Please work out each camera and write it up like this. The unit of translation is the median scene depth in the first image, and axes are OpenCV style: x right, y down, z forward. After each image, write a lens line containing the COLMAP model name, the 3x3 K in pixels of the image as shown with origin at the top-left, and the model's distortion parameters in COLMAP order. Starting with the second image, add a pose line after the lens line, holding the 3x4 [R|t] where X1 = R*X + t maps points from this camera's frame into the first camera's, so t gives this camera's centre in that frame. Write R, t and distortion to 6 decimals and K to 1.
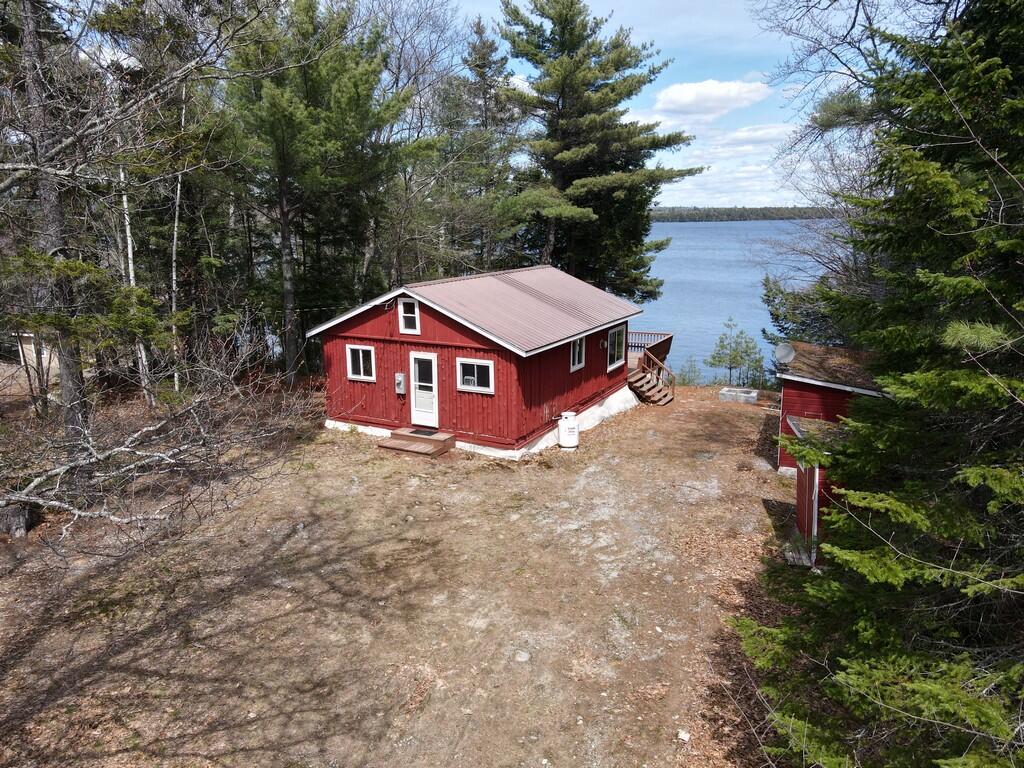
lens RADIAL K [[753.8, 0, 512.0], [0, 753.8, 380.1], [0, 0, 1]] dist [0.015194, 0.009826]
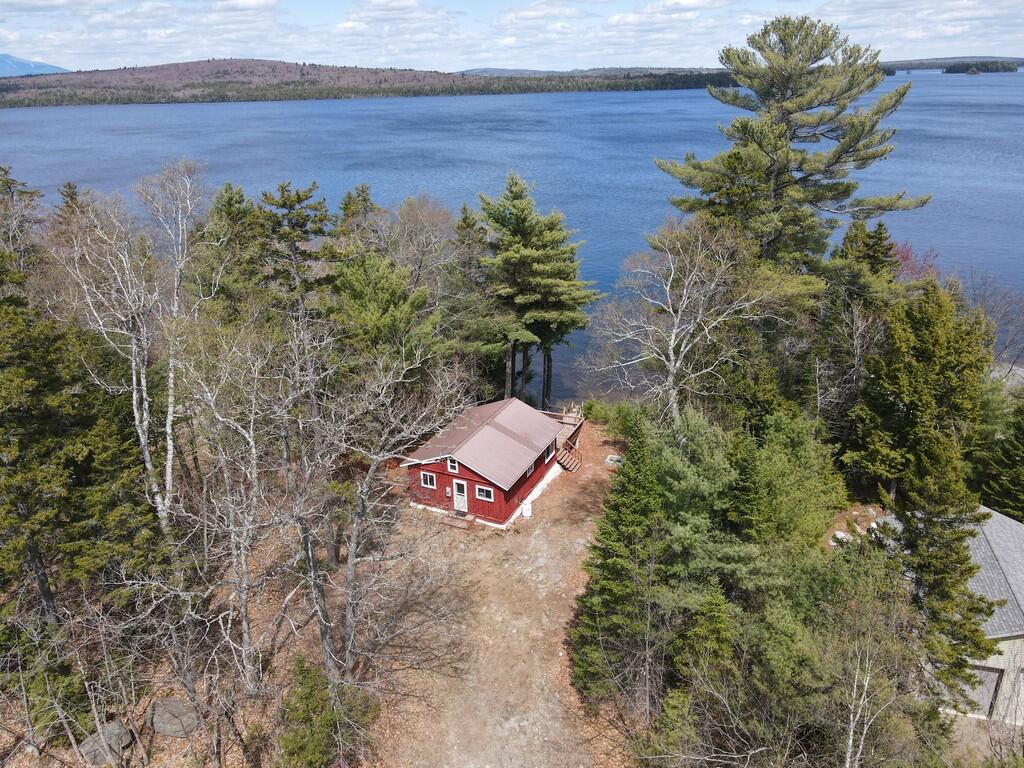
lens RADIAL K [[753.8, 0, 509.9], [0, 753.8, 383.7], [0, 0, 1]] dist [0.015194, 0.009826]
pose [[0.998124, -0.035433, 0.049921, -0.074057], [0.026299, 0.984570, 0.173004, -0.710312], [-0.055280, -0.171367, 0.983655, -1.147856]]
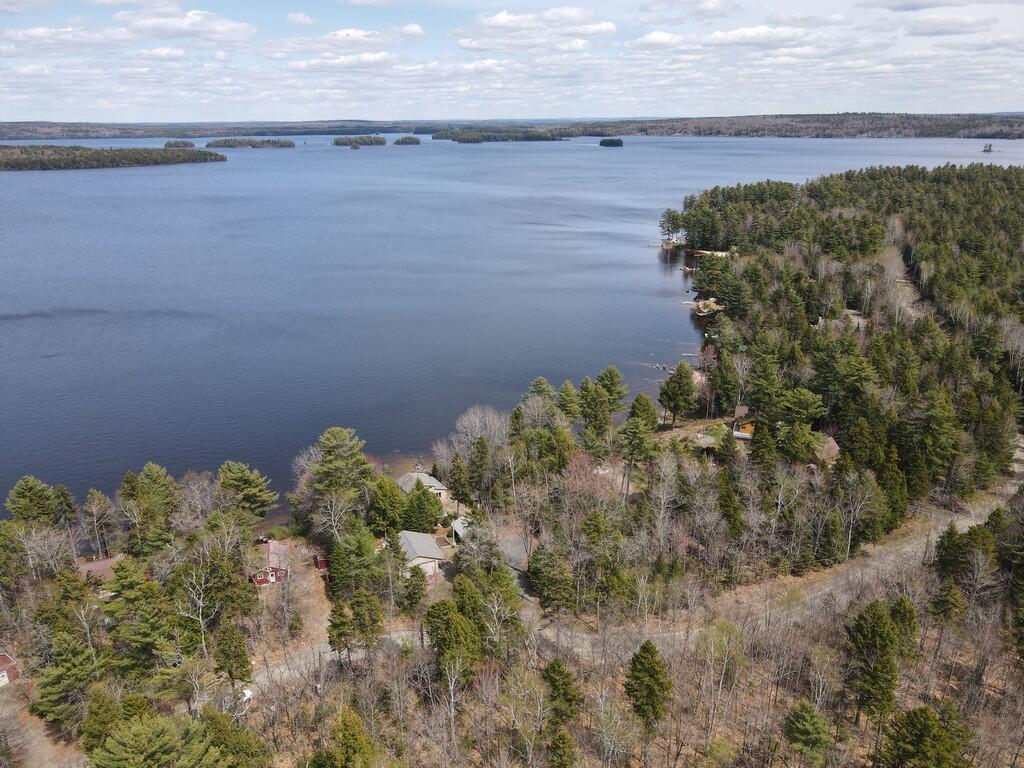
lens RADIAL K [[753.8, 0, 513.2], [0, 753.8, 382.3], [0, 0, 1]] dist [0.015194, 0.009826]
pose [[0.716502, -0.231591, 0.658020, -2.887487], [0.149722, 0.972354, 0.179193, -2.843161], [-0.681329, -0.029872, 0.731368, -5.982374]]
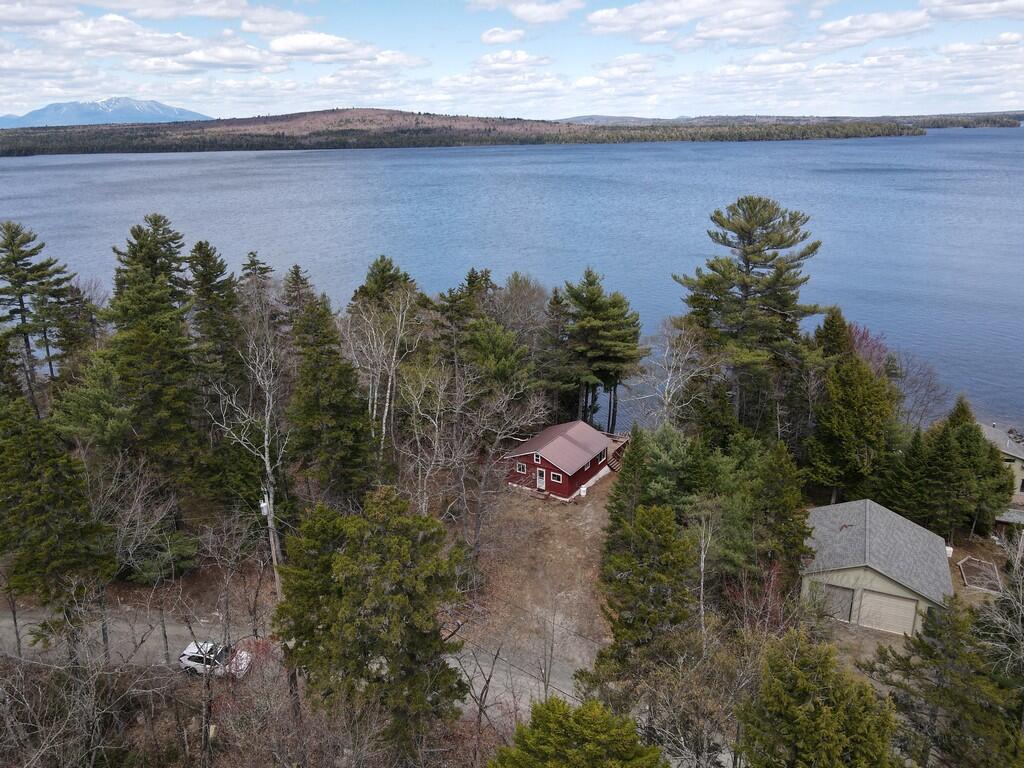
lens RADIAL K [[753.8, 0, 509.6], [0, 753.8, 386.3], [0, 0, 1]] dist [0.015194, 0.009826]
pose [[0.997336, 0.015798, -0.071219, -0.022212], [-0.006960, 0.992423, 0.122670, -0.861582], [0.072618, -0.121847, 0.989889, -2.461201]]
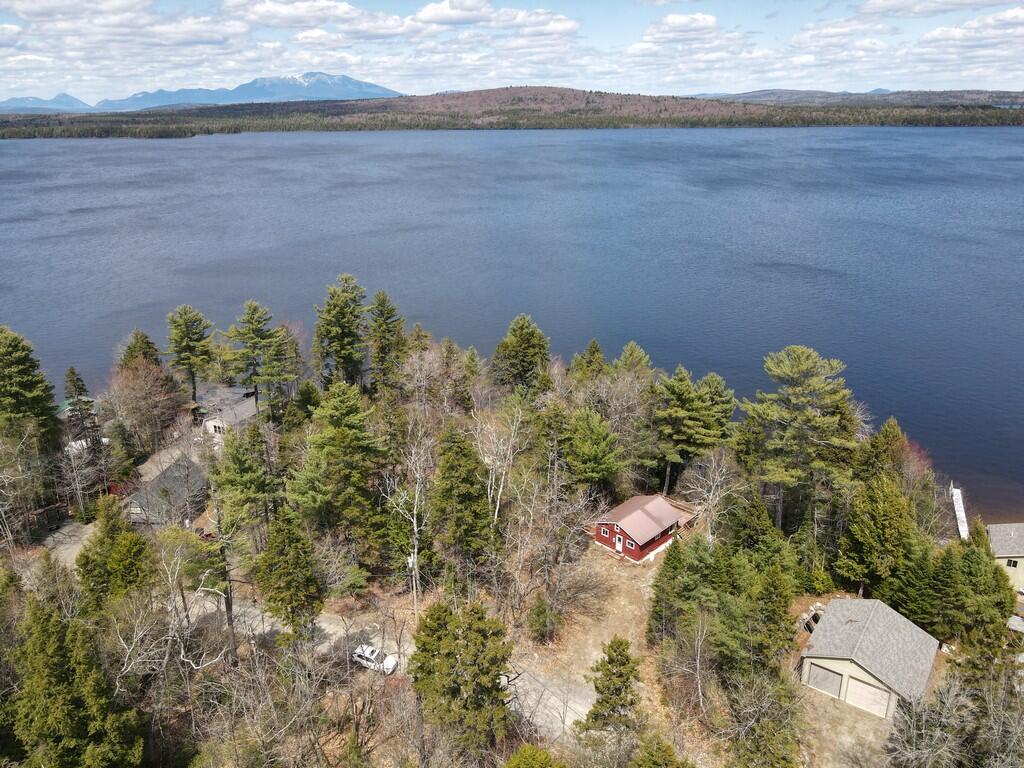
lens RADIAL K [[753.8, 0, 509.1], [0, 753.8, 385.7], [0, 0, 1]] dist [0.015194, 0.009826]
pose [[0.959154, 0.096455, -0.265932, 0.366224], [-0.054770, 0.985606, 0.159941, -1.628160], [0.277531, -0.138843, 0.950631, -3.371814]]
